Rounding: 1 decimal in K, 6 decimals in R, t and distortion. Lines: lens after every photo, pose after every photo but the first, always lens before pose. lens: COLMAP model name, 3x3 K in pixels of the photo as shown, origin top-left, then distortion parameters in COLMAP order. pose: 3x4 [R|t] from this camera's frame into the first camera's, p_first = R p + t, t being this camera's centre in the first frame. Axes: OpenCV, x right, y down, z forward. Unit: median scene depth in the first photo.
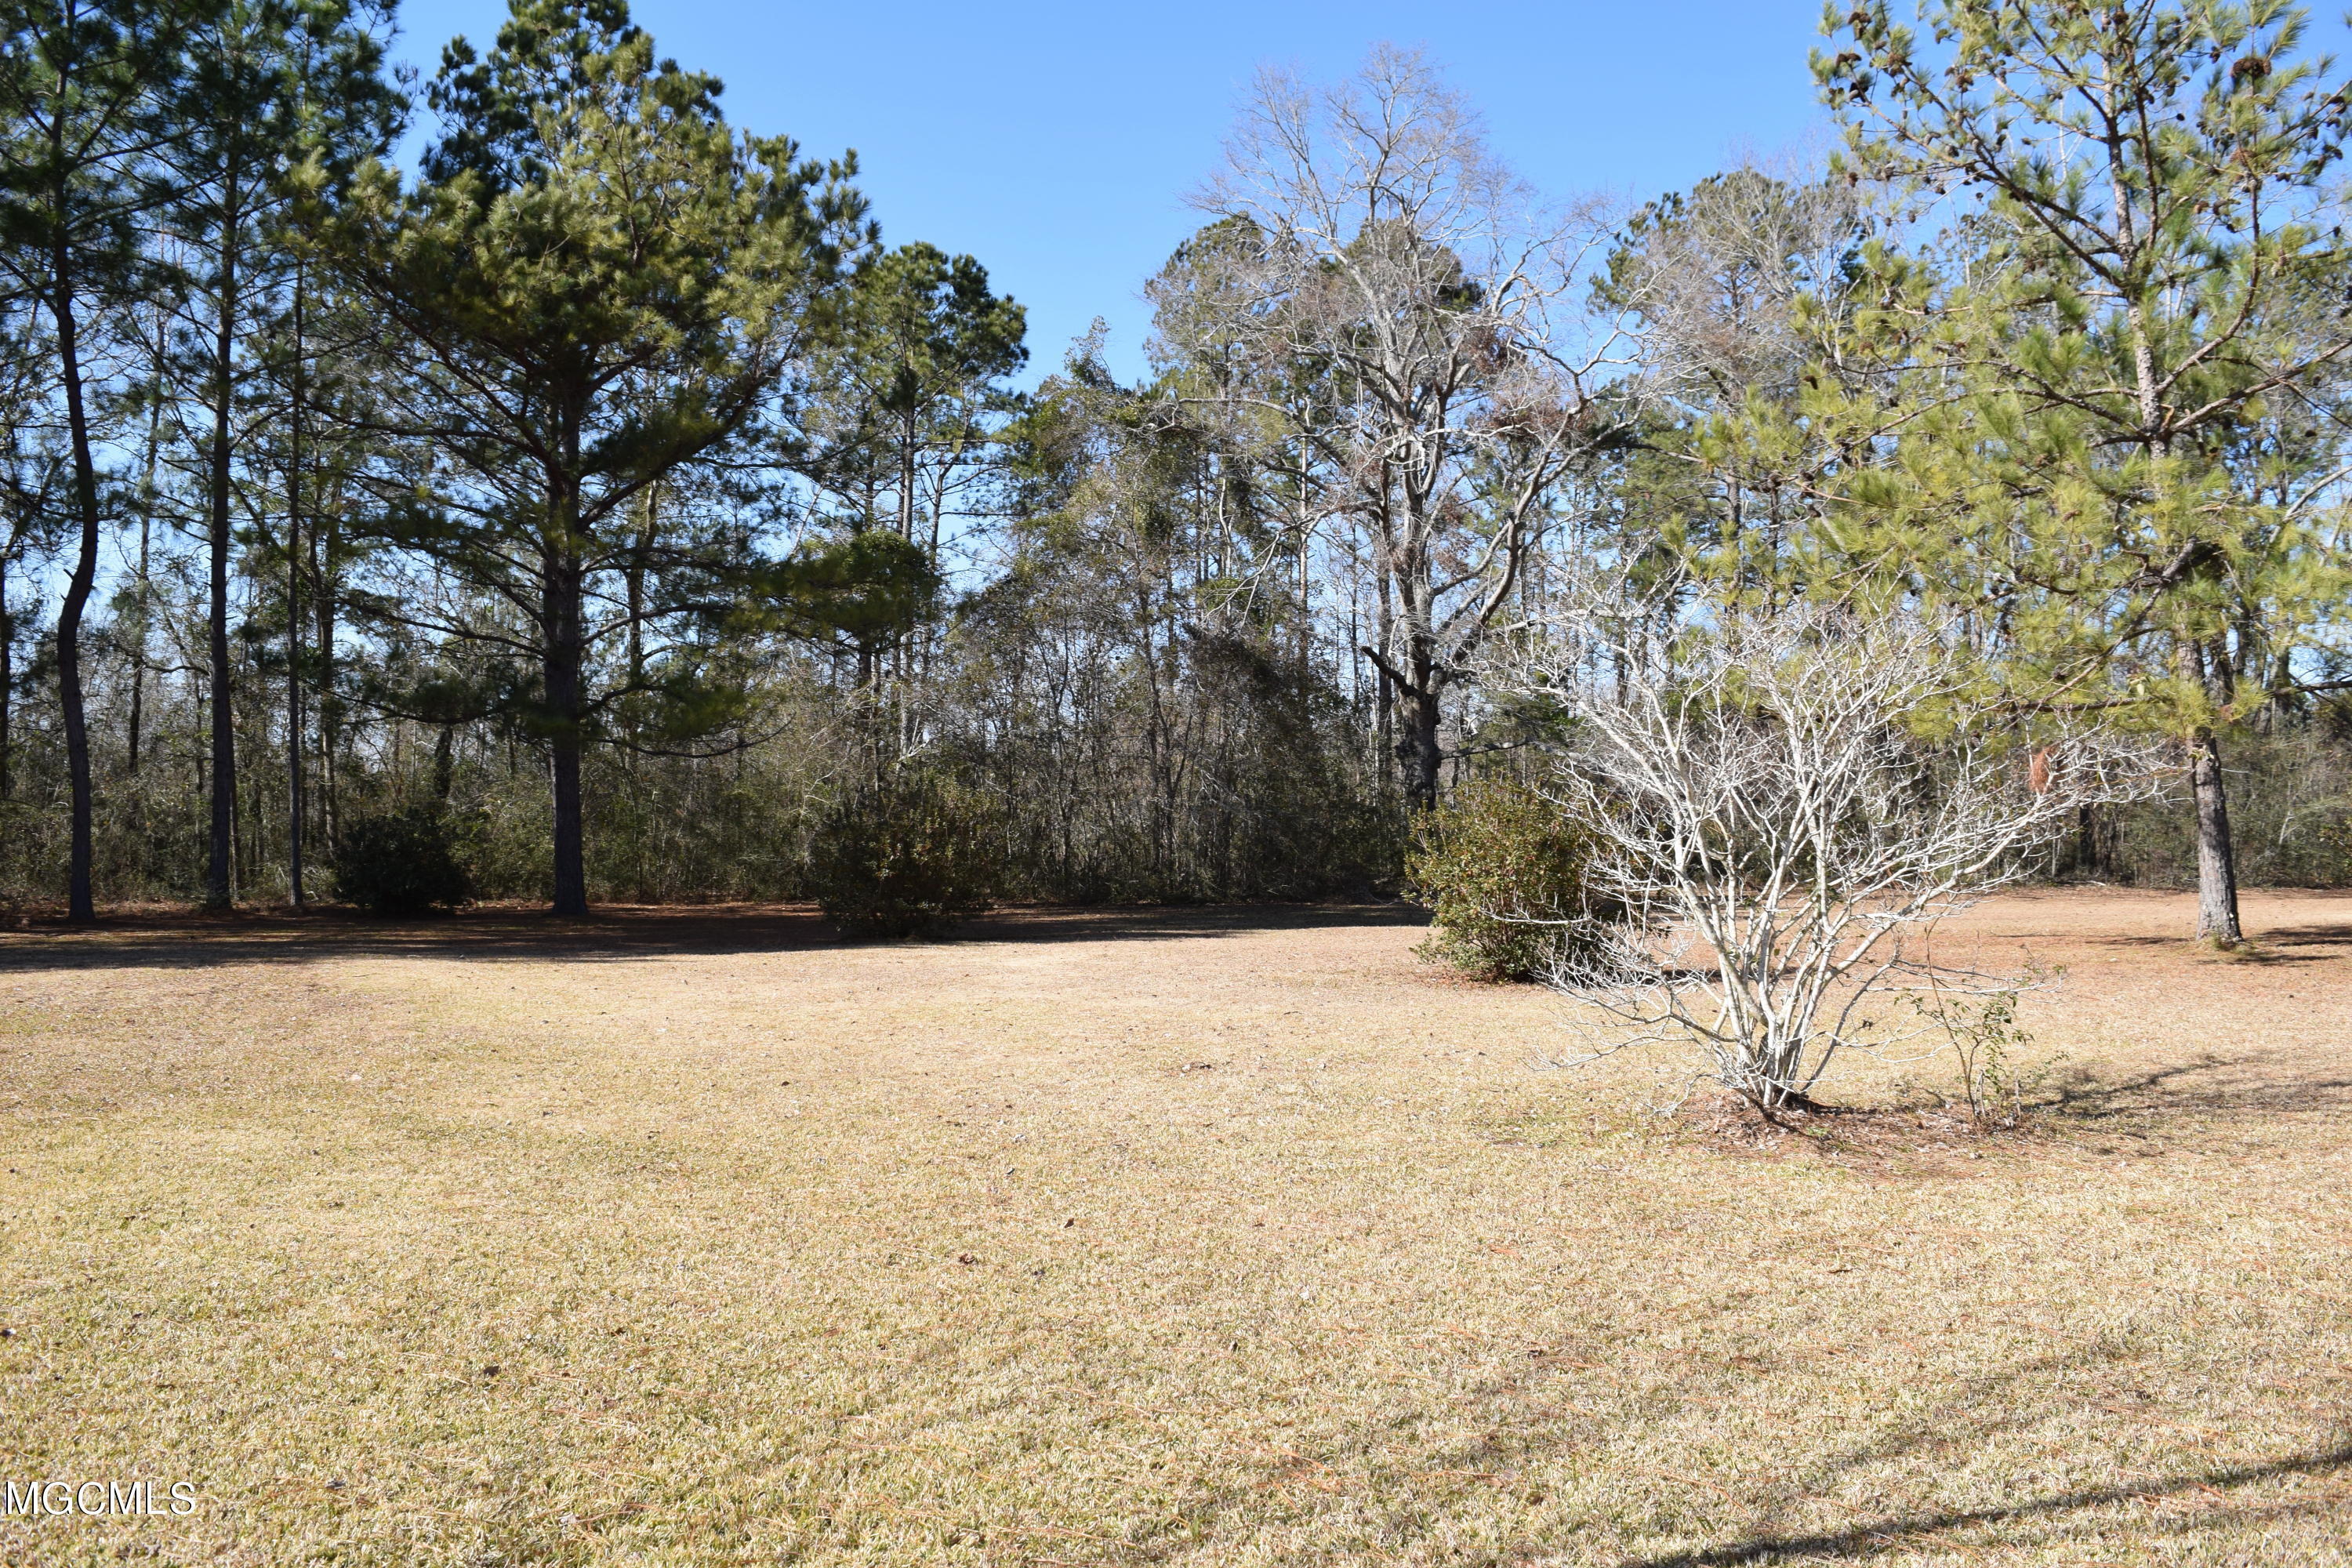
lens RADIAL K [[1826.2, 0, 1165.2], [0, 1826.2, 769.9], [0, 0, 1]] dist [-0.098890, 0.026076]
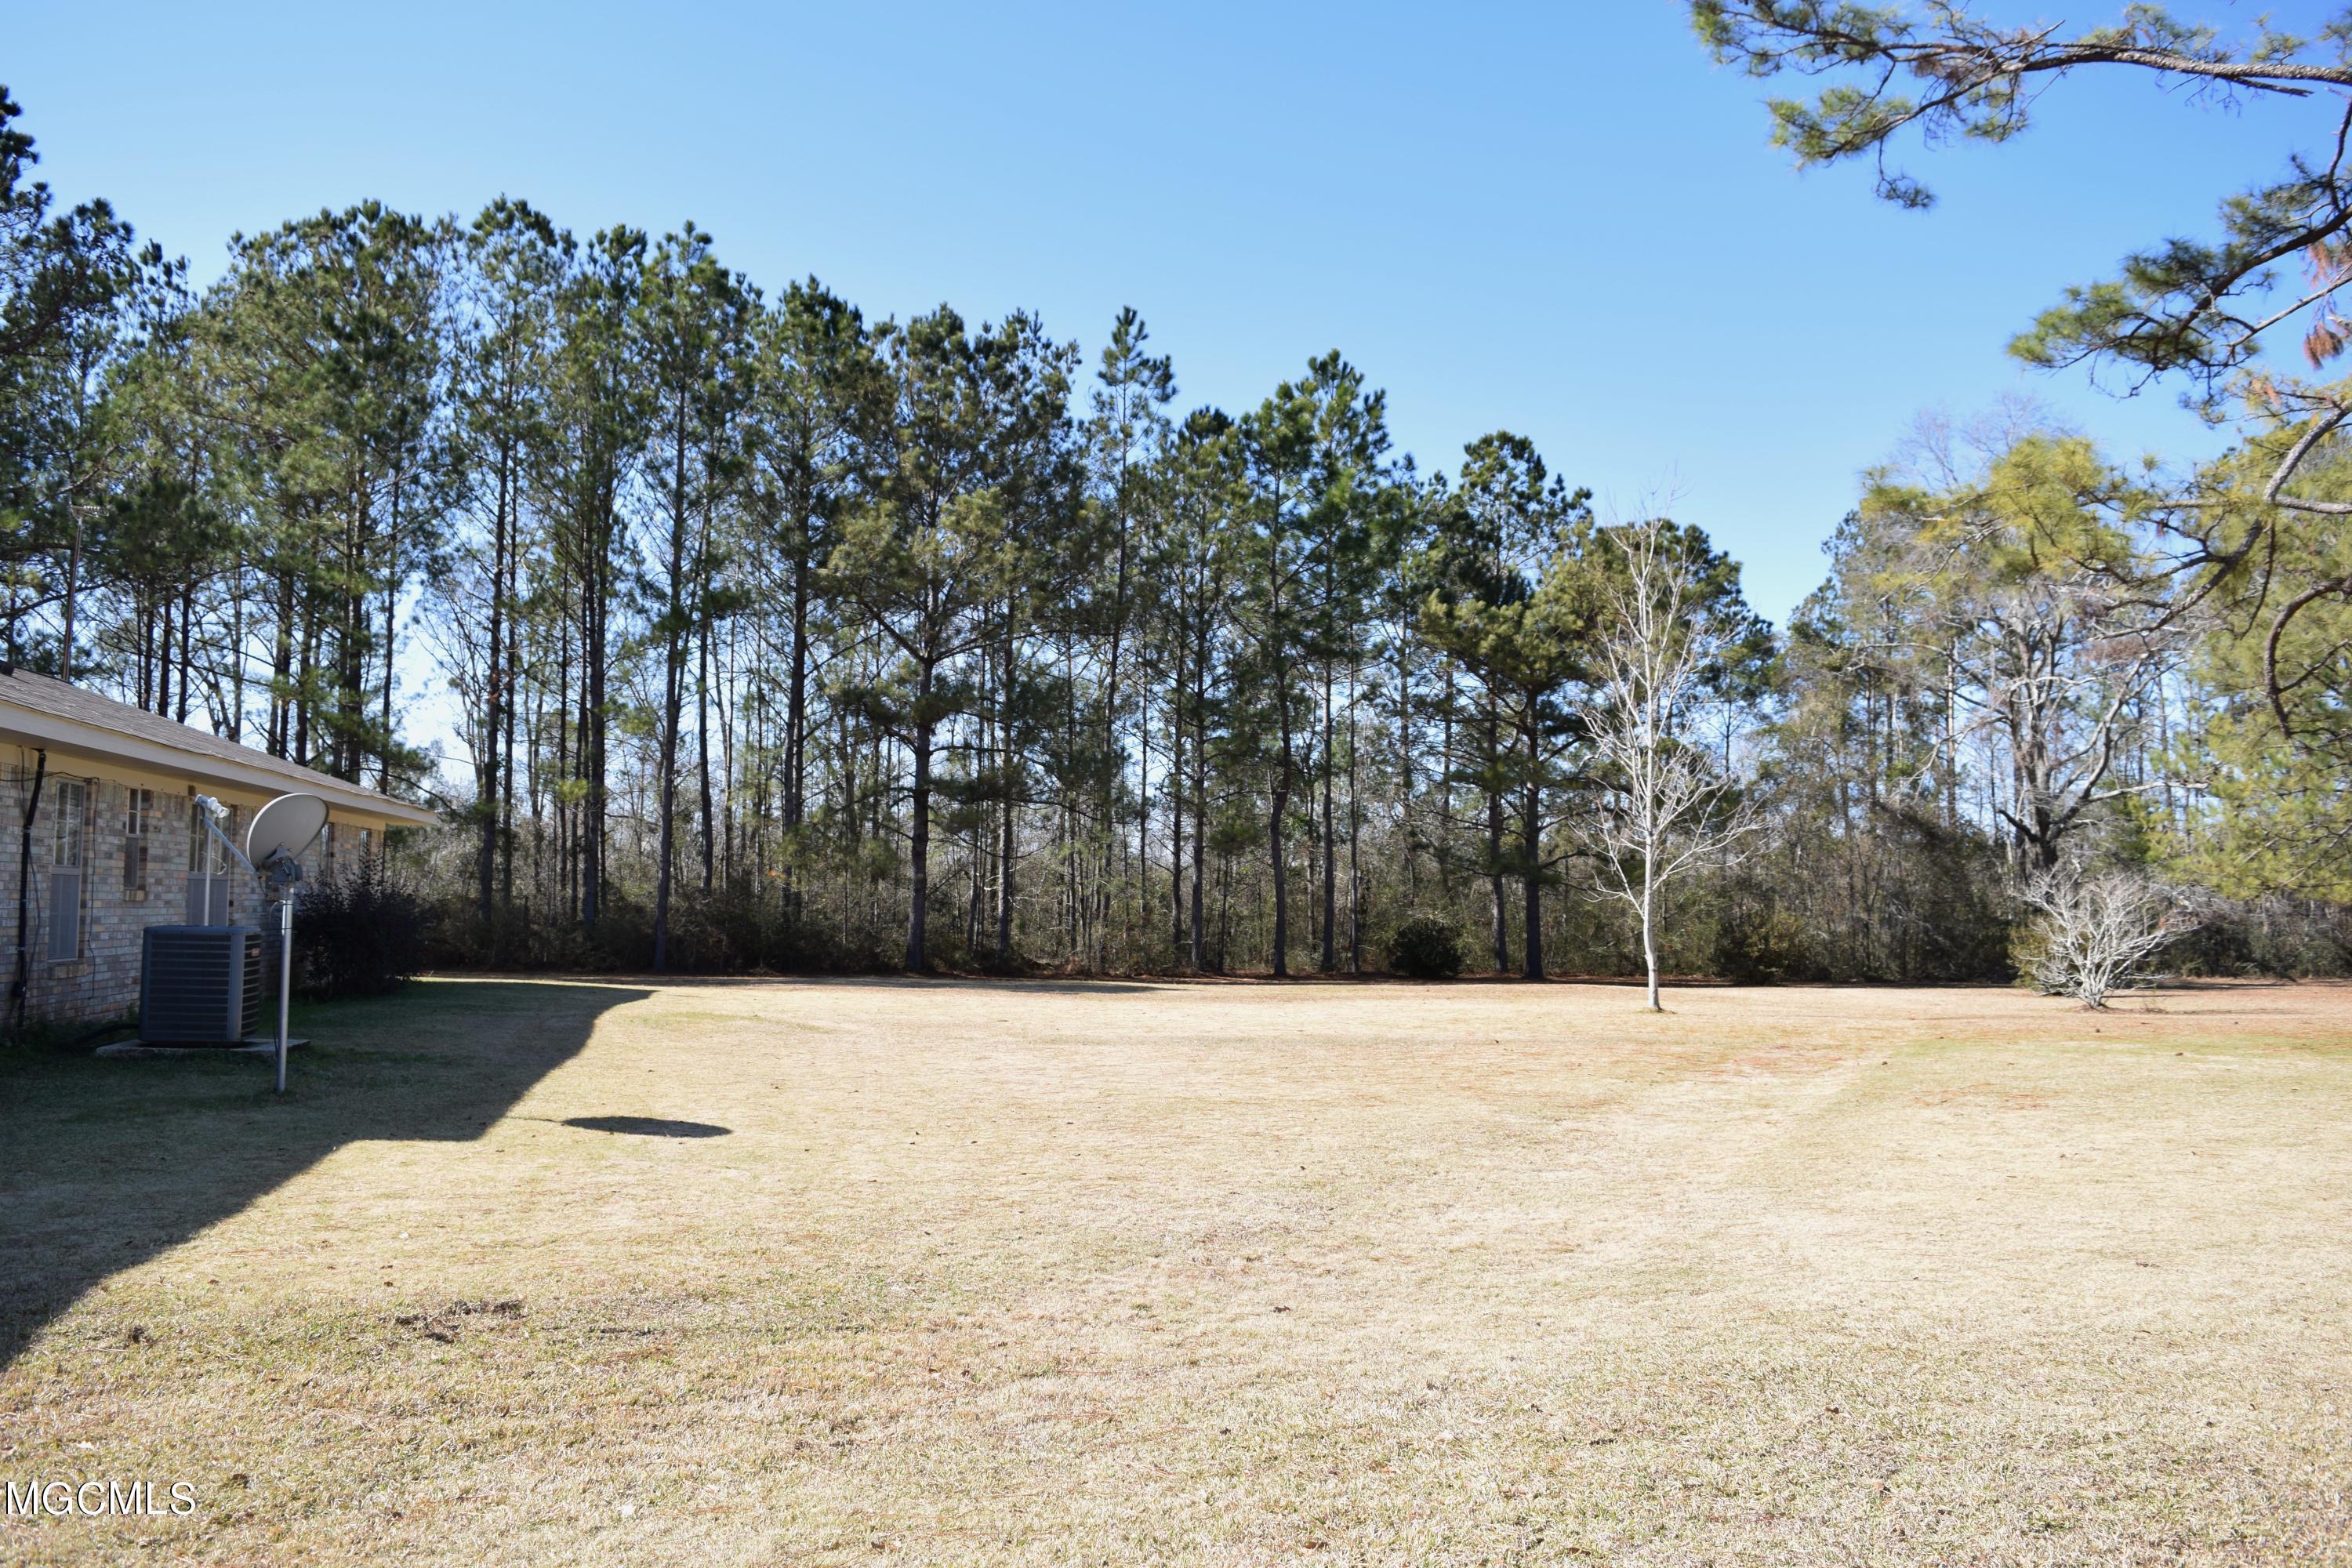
lens RADIAL K [[1773.6, 0, 1190.0], [0, 1773.6, 800.2], [0, 0, 1]] dist [-0.058778, -0.024825]
pose [[0.946999, -0.009386, -0.321098, -0.052162], [-0.003991, 0.999152, -0.040977, -0.015293], [0.321211, 0.040087, 0.946159, -0.505052]]
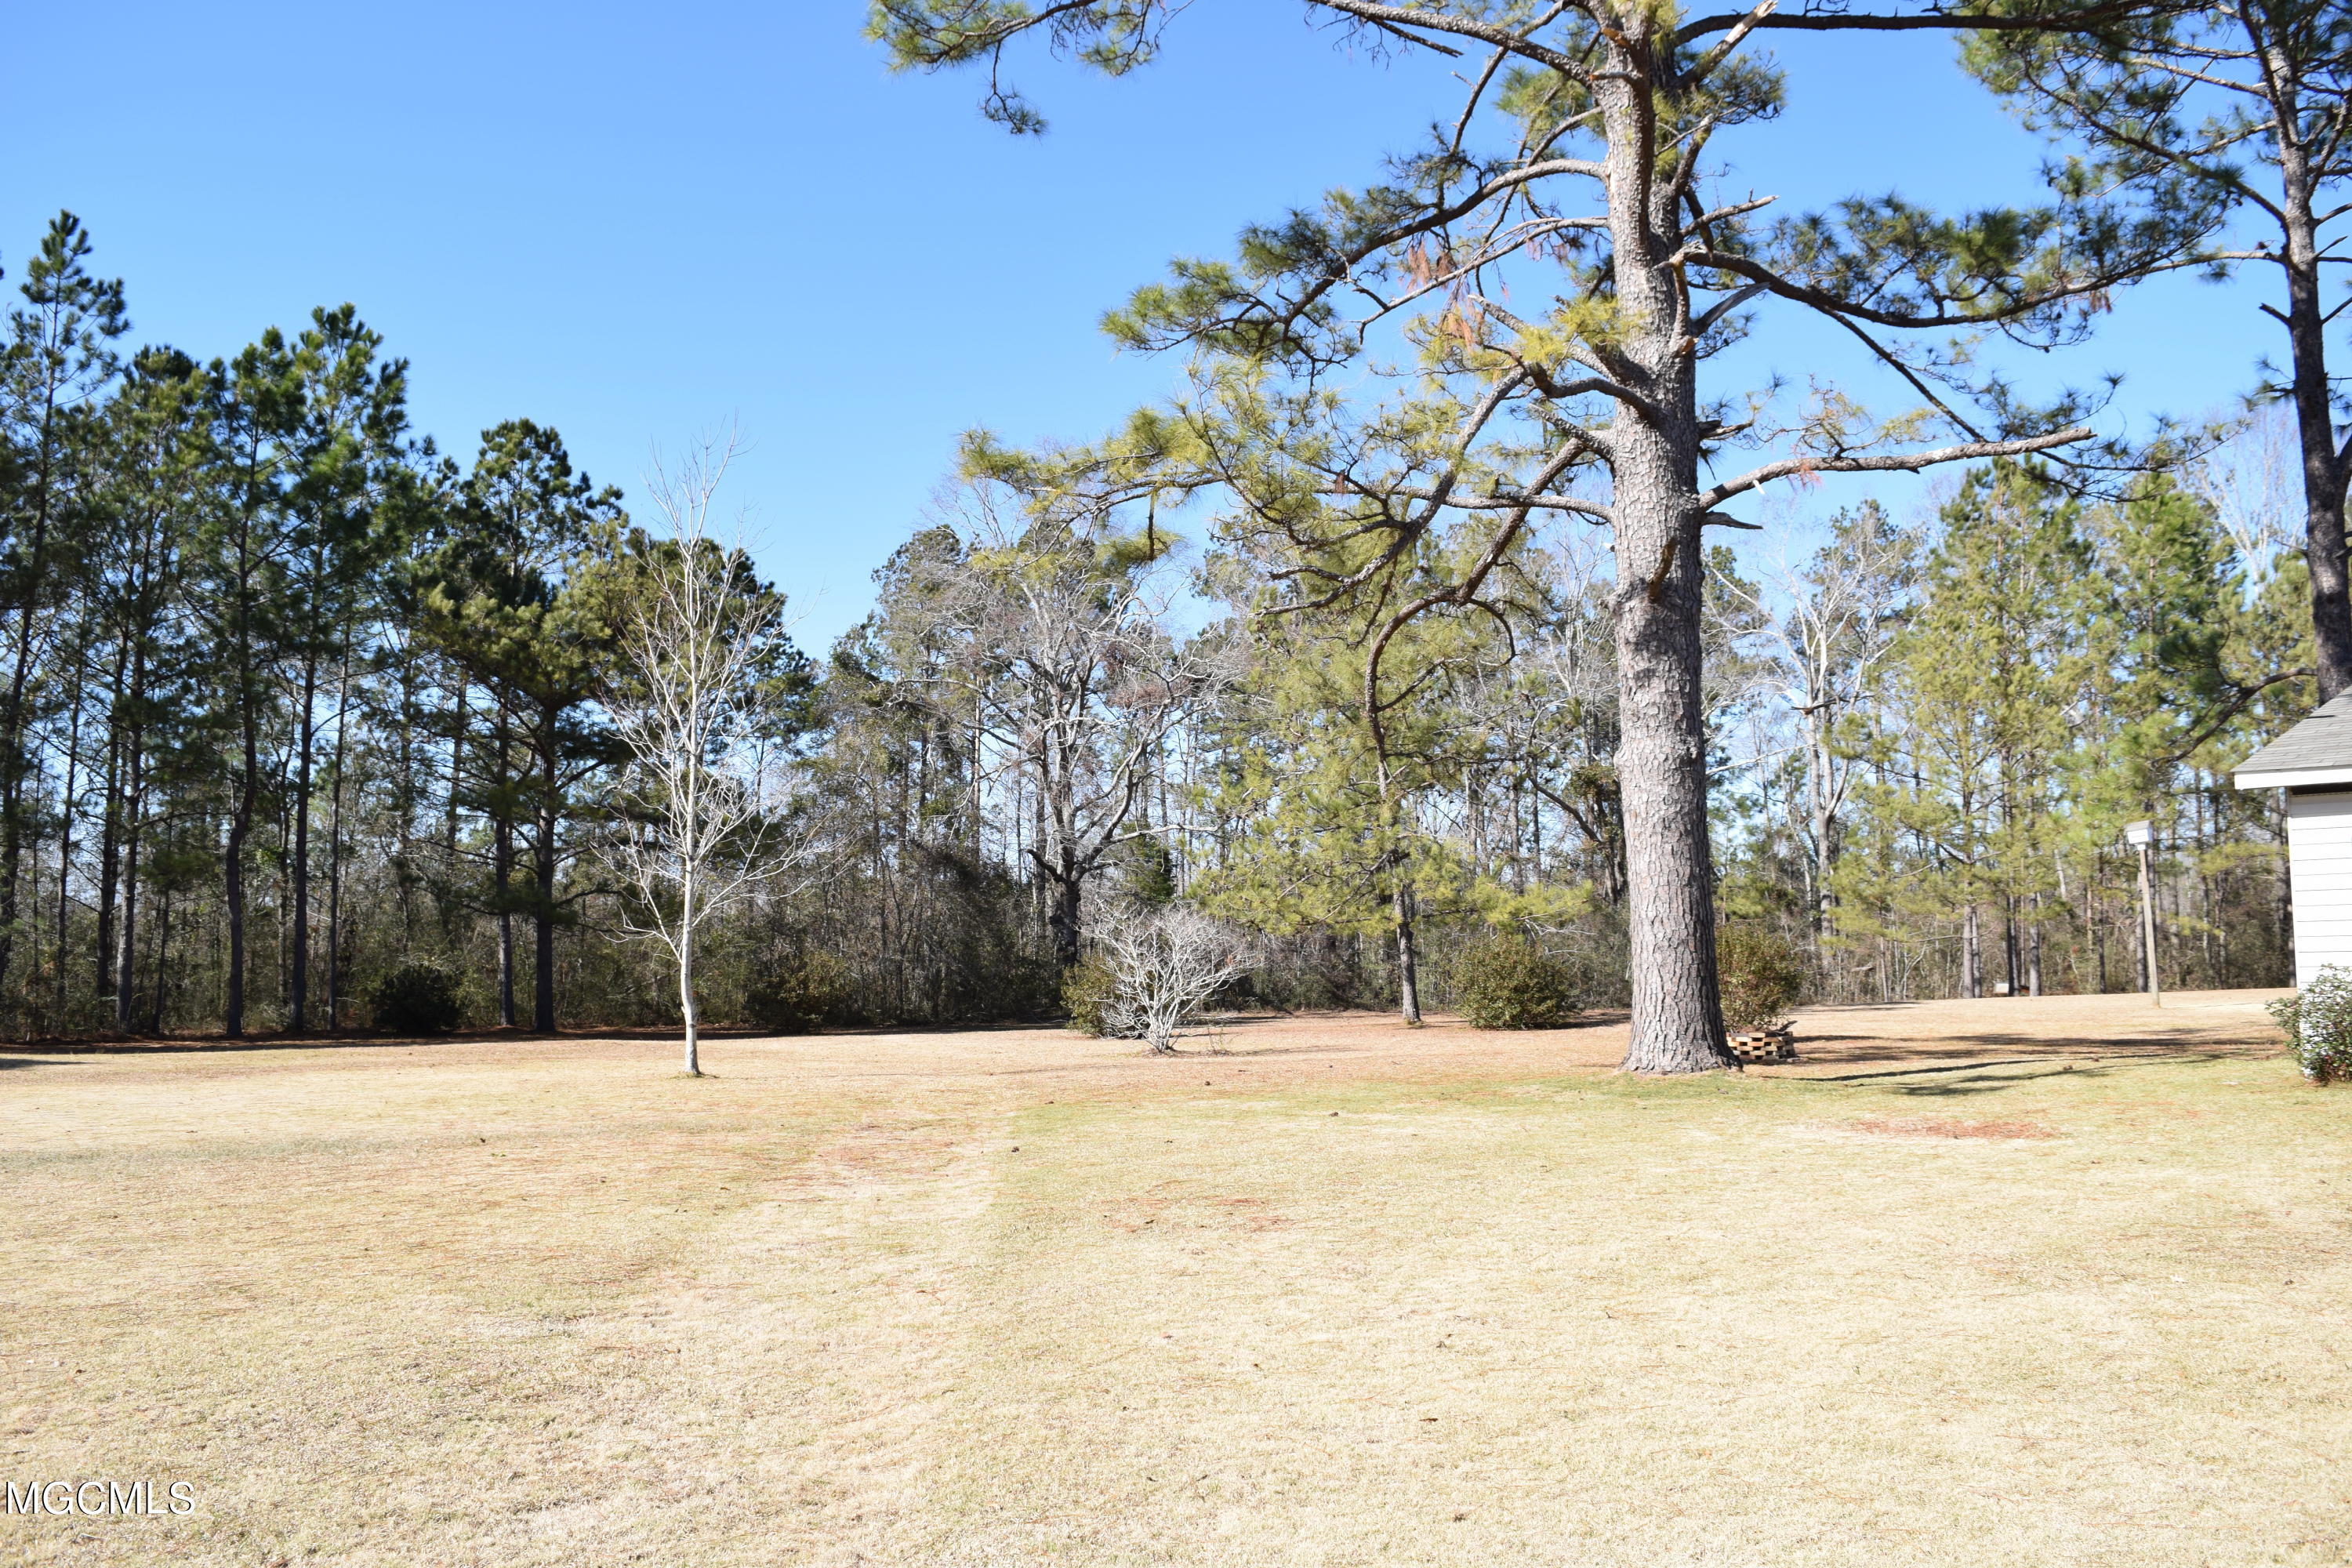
lens RADIAL K [[1826.2, 0, 1163.7], [0, 1826.2, 783.6], [0, 0, 1]] dist [-0.098890, 0.026076]
pose [[0.981578, 0.011424, 0.190718, -0.060958], [0.002548, 0.997339, -0.072854, -0.013476], [-0.191043, 0.071998, 0.978938, -0.433646]]
